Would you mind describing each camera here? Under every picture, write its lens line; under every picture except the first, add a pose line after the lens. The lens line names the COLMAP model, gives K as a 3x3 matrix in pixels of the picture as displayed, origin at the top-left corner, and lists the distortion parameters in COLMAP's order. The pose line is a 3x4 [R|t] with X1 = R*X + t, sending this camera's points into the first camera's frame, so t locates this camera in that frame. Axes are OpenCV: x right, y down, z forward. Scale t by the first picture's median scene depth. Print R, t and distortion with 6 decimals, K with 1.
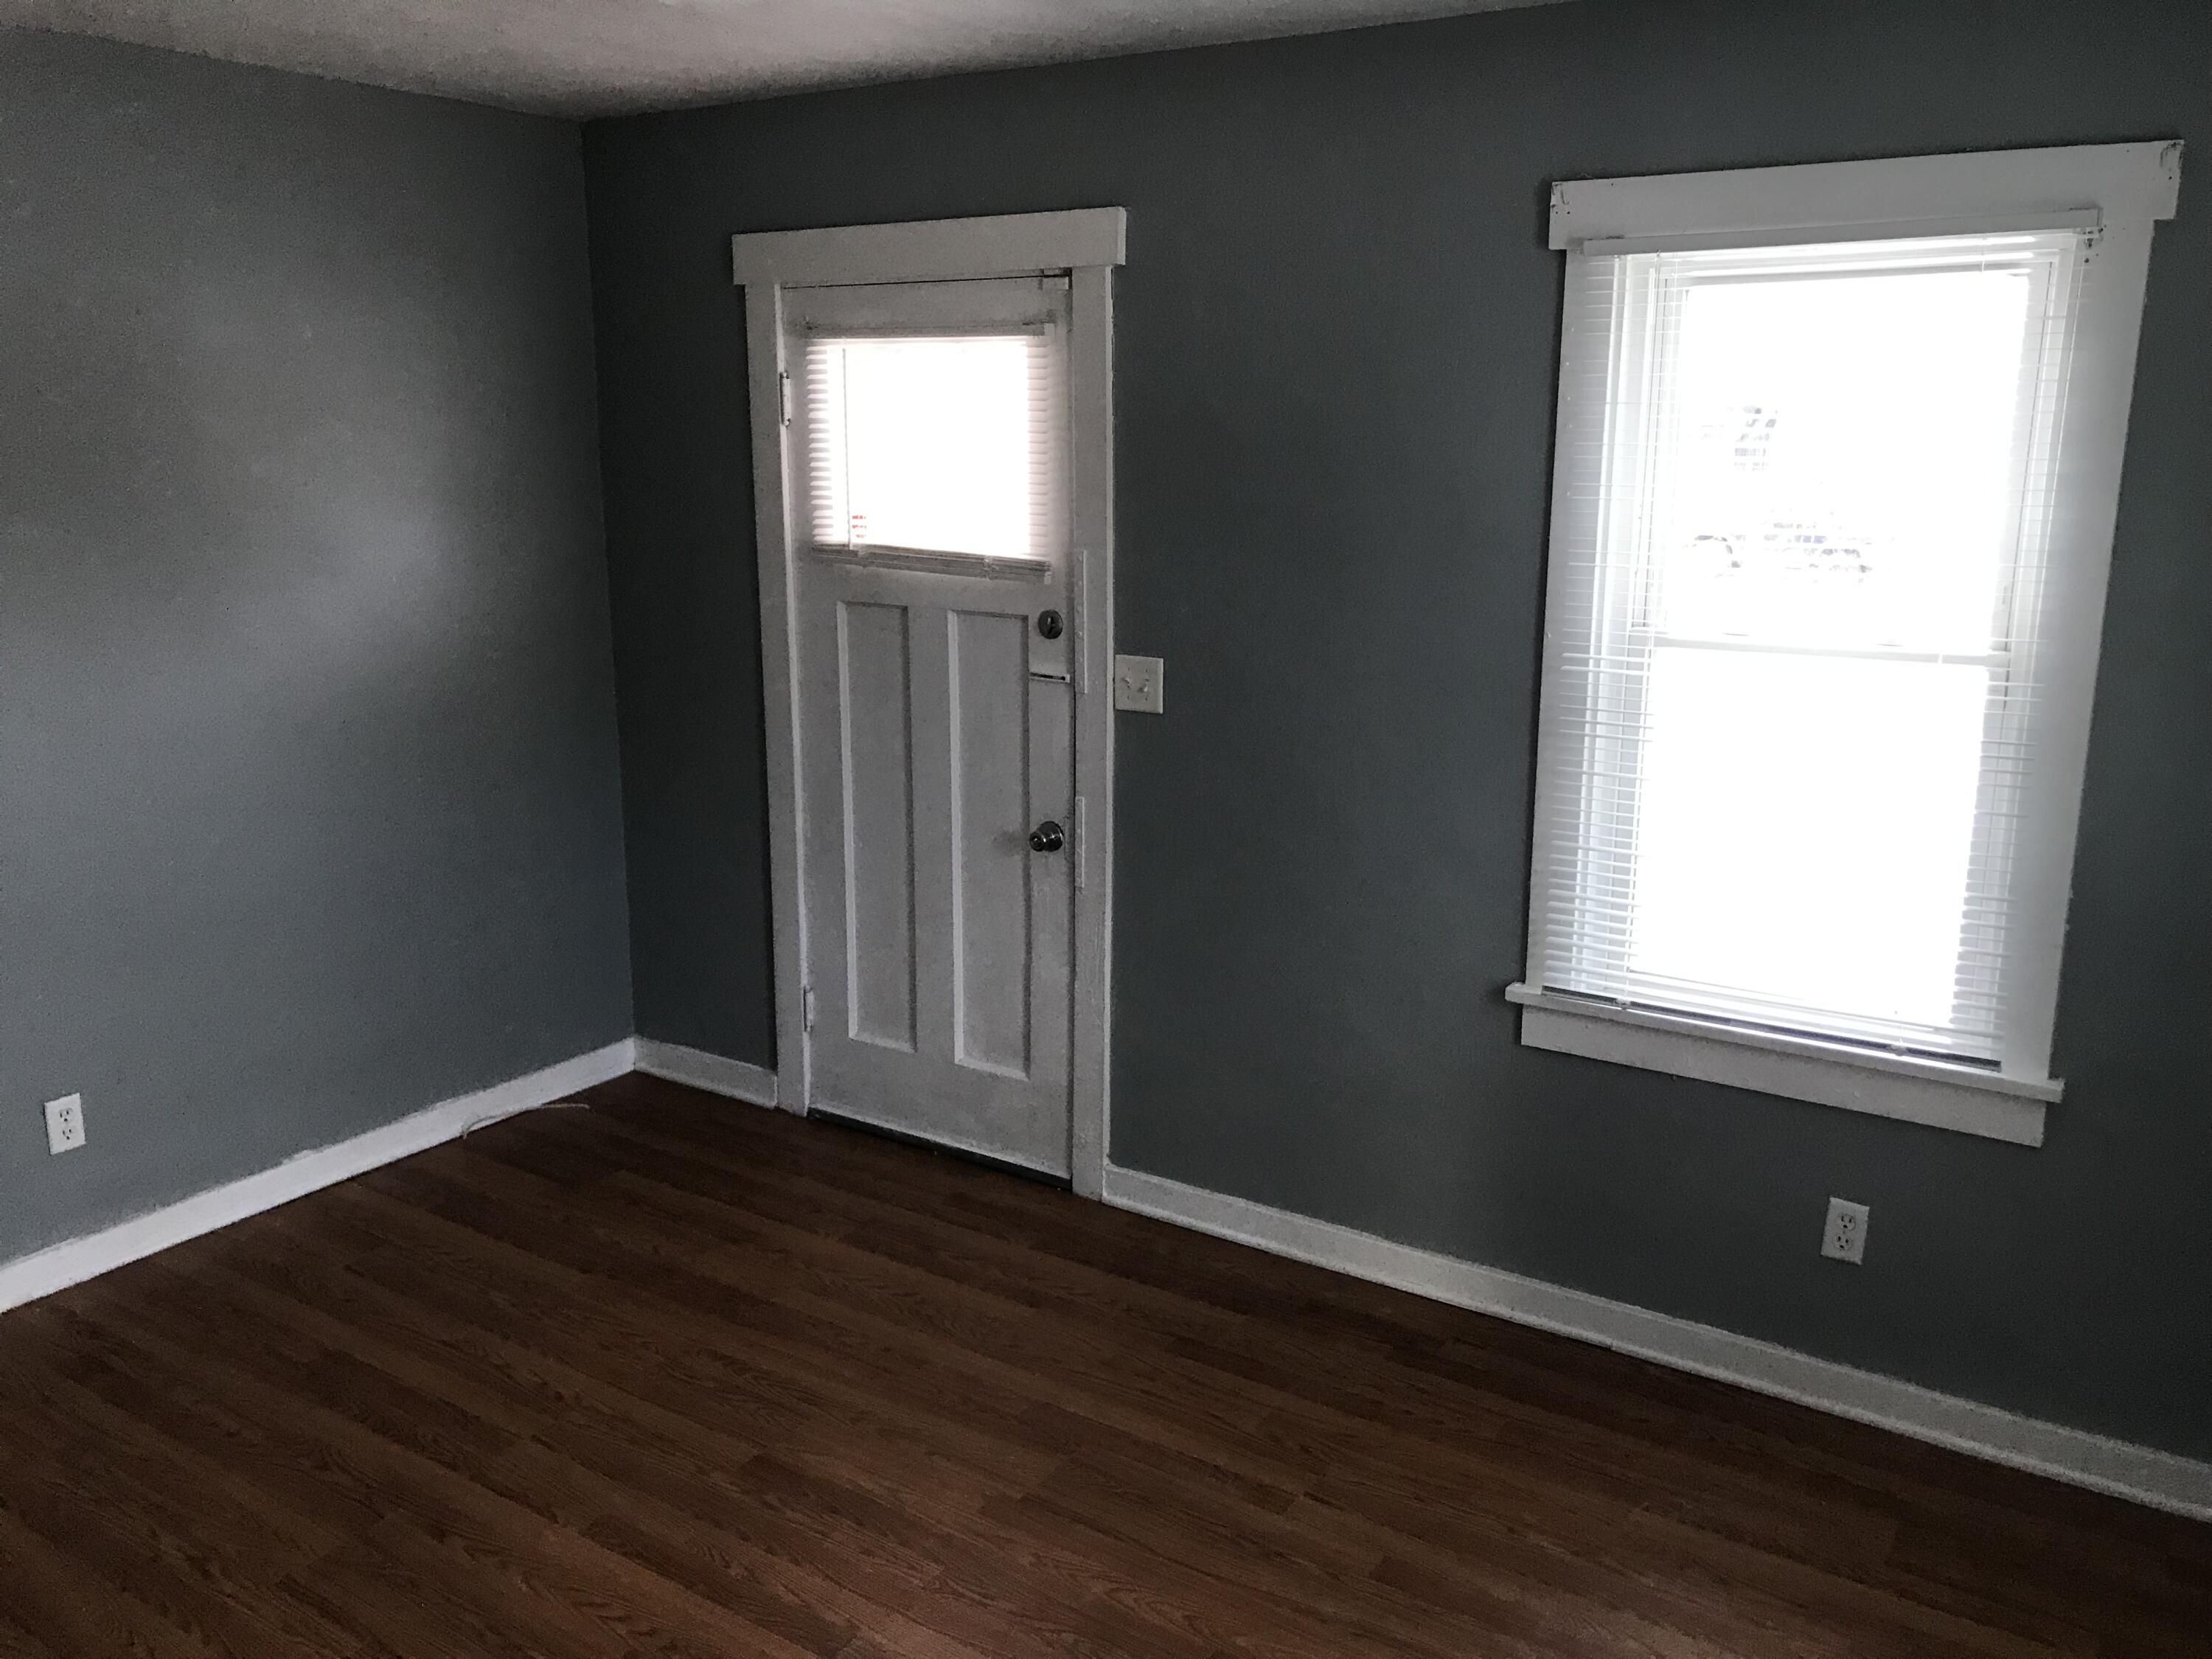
lens RADIAL K [[1797.7, 0, 1108.9], [0, 1797.7, 832.0], [0, 0, 1]] dist [0.114802, -0.146593]
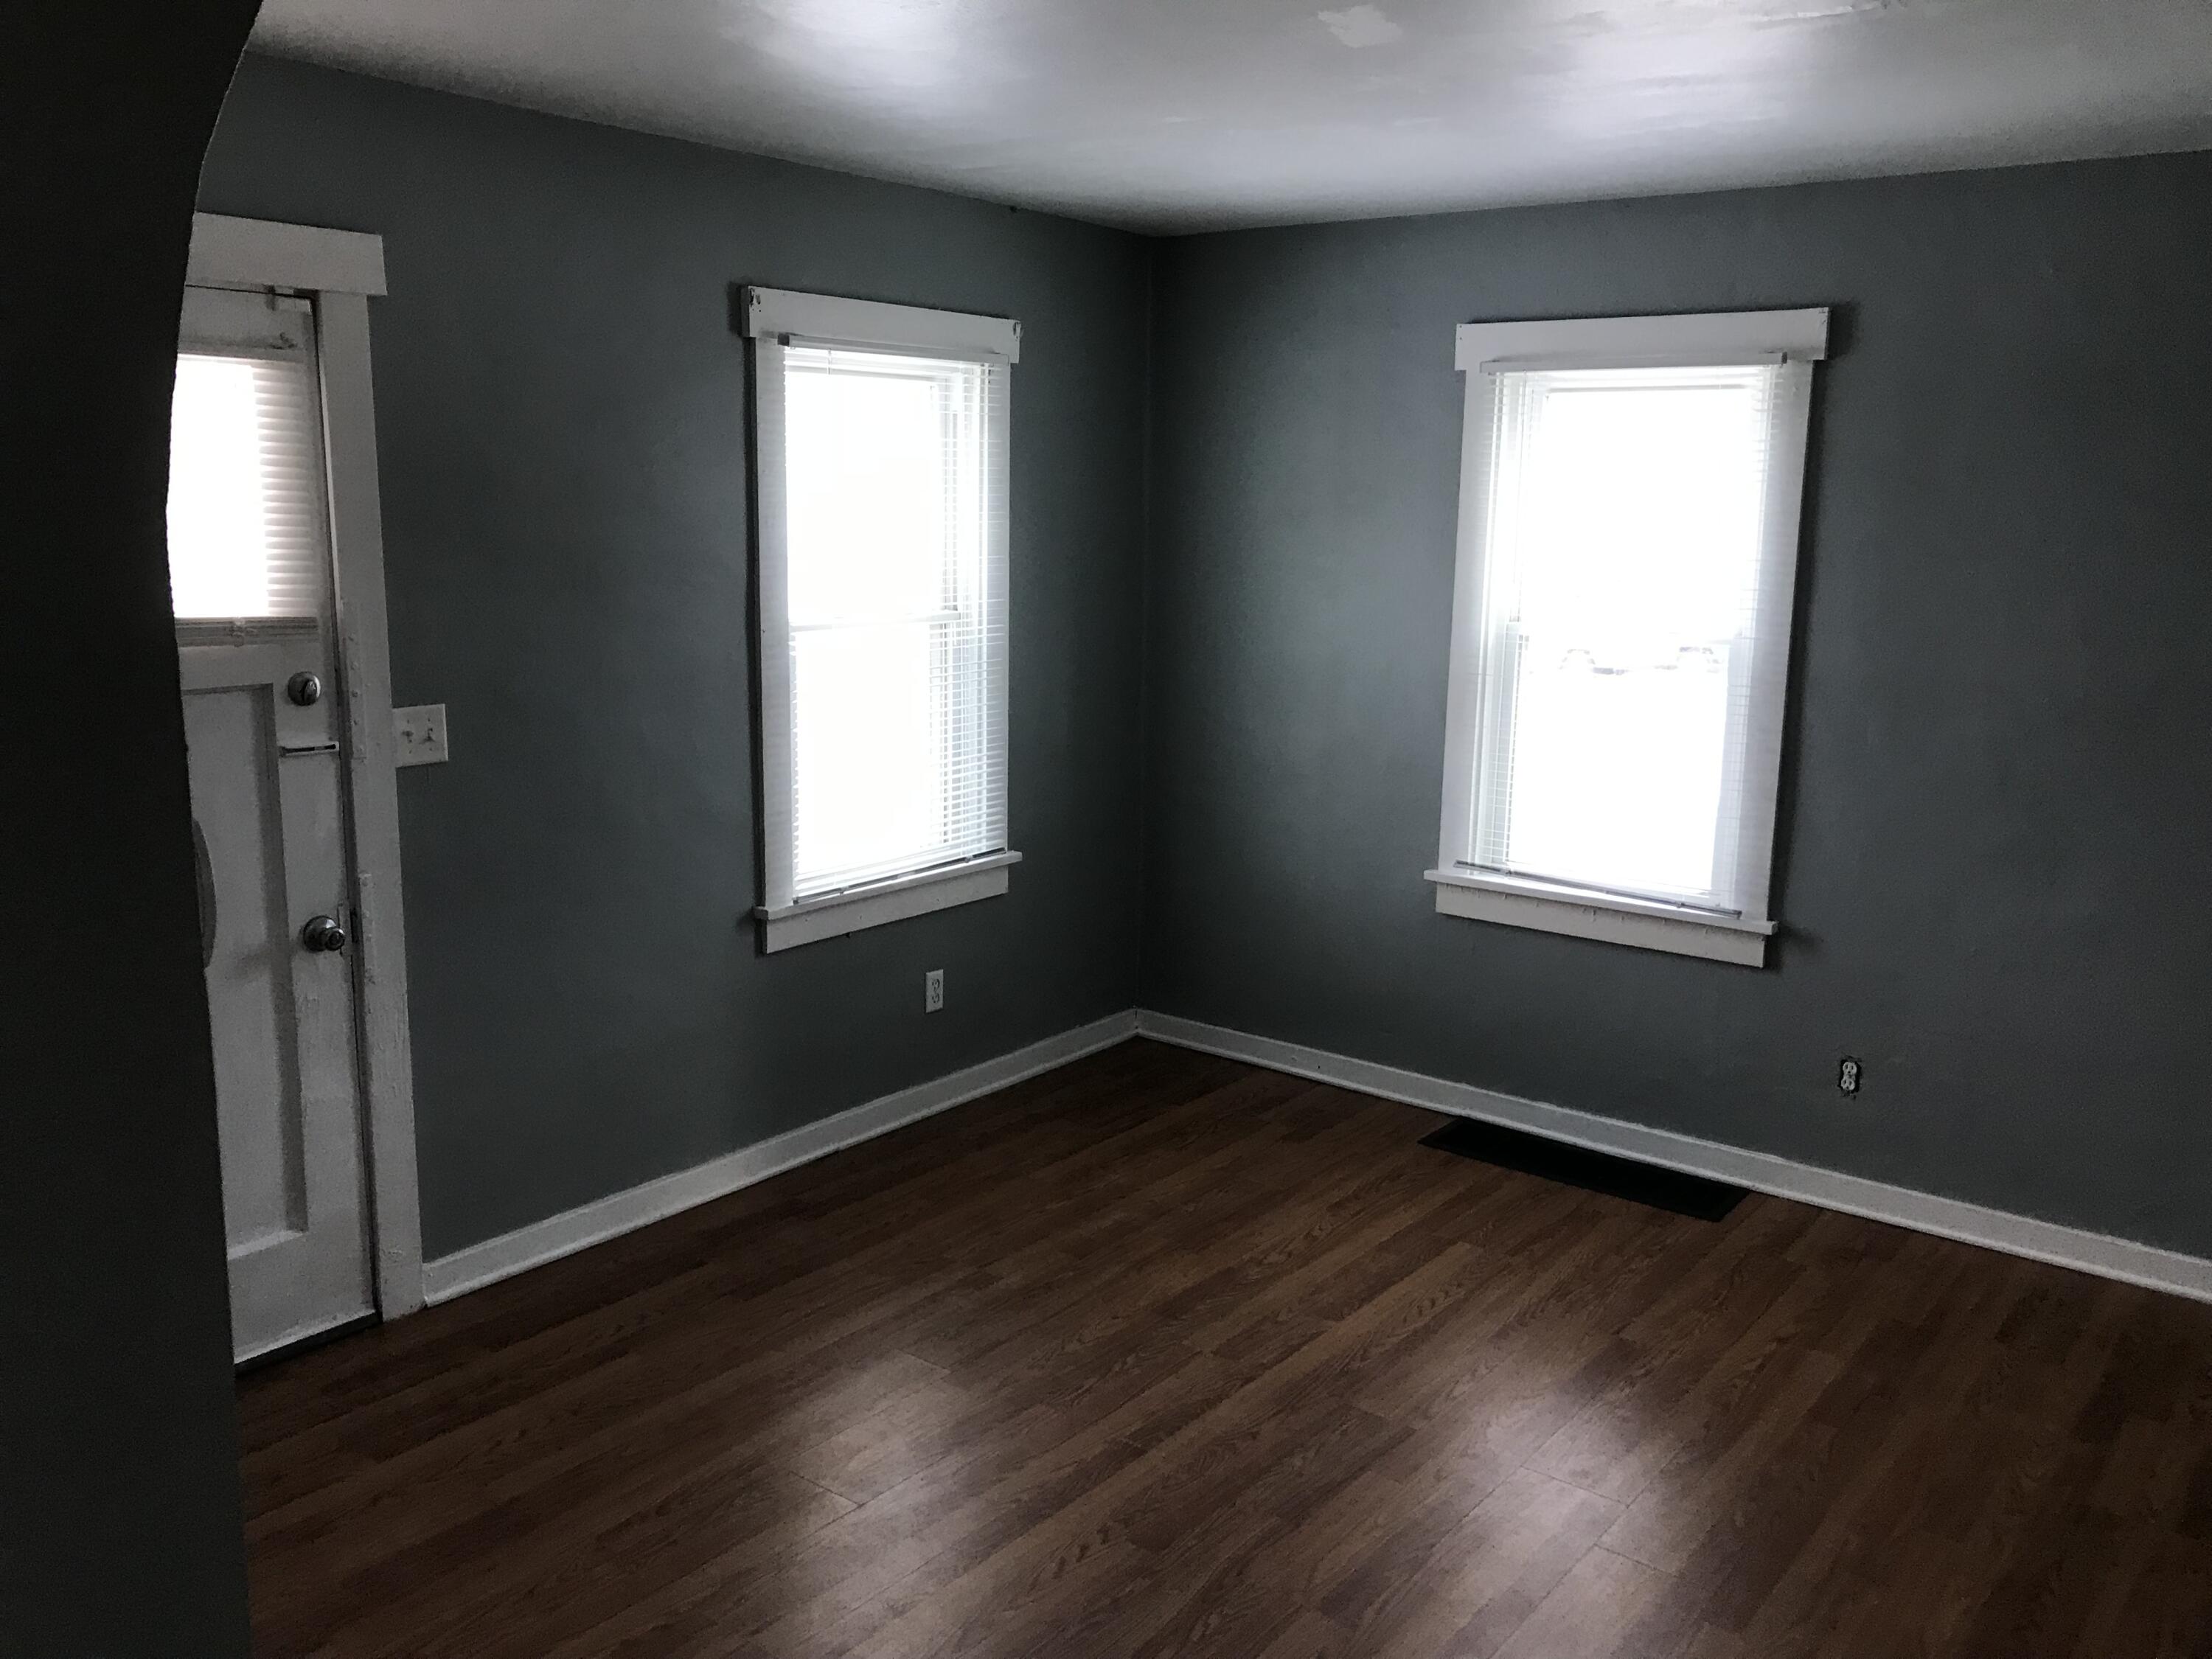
lens RADIAL K [[1812.3, 0, 1096.8], [0, 1812.3, 819.2], [0, 0, 1]] dist [0.045888, -0.078266]
pose [[0.087604, -0.188435, 0.978171, -0.897047], [0.205906, 0.964165, 0.167296, -0.127499], [-0.974643, 0.186755, 0.123265, 0.549507]]
